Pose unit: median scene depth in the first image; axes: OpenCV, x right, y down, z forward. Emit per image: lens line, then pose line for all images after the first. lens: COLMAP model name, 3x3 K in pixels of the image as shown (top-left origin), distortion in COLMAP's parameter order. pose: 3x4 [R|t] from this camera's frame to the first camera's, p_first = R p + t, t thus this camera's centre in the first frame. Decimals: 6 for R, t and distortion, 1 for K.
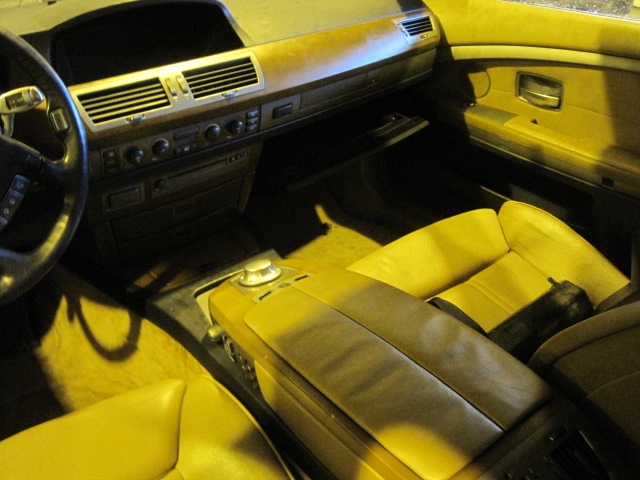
lens RADIAL K [[666.3, 0, 320.0], [0, 666.3, 240.0], [0, 0, 1]] dist [-0.168072, 0.142977]
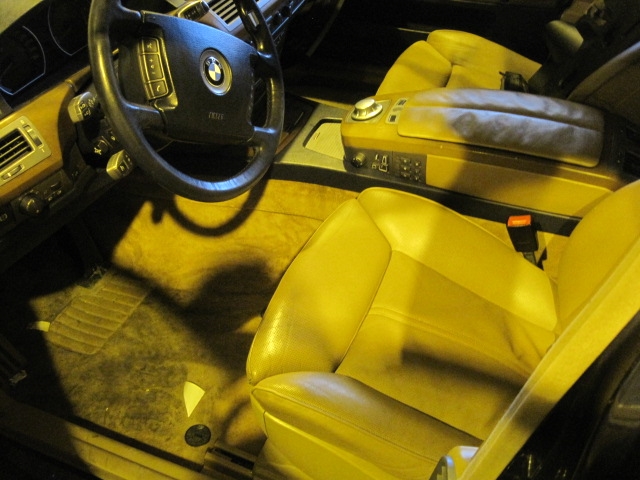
lens RADIAL K [[666.3, 0, 320.0], [0, 666.3, 240.0], [0, 0, 1]] dist [-0.168072, 0.142977]
pose [[0.859041, -0.343519, 0.379531, -0.726758], [0.278340, 0.935674, 0.216889, -0.018757], [-0.429623, -0.080677, 0.899397, -0.173566]]
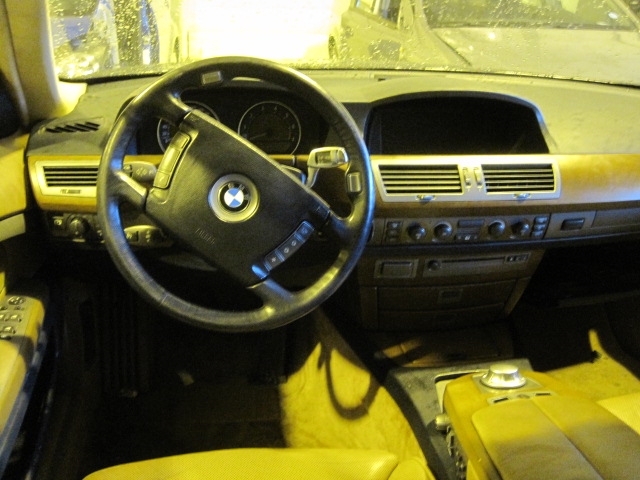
lens RADIAL K [[666.3, 0, 320.0], [0, 666.3, 240.0], [0, 0, 1]] dist [-0.168072, 0.142977]
pose [[0.875819, 0.228966, -0.424871, 0.033499], [-0.285272, 0.955659, -0.073041, 0.004023], [0.389308, 0.185175, 0.902302, -0.007509]]
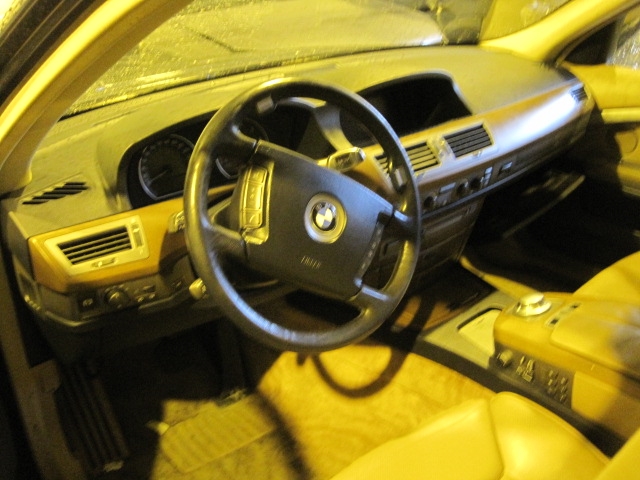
lens RADIAL K [[666.3, 0, 320.0], [0, 666.3, 240.0], [0, 0, 1]] dist [-0.168072, 0.142977]
pose [[0.999174, -0.032283, 0.024699, -0.461353], [0.034549, 0.994625, -0.097607, 0.032756], [-0.021415, 0.098380, 0.994918, -0.140147]]
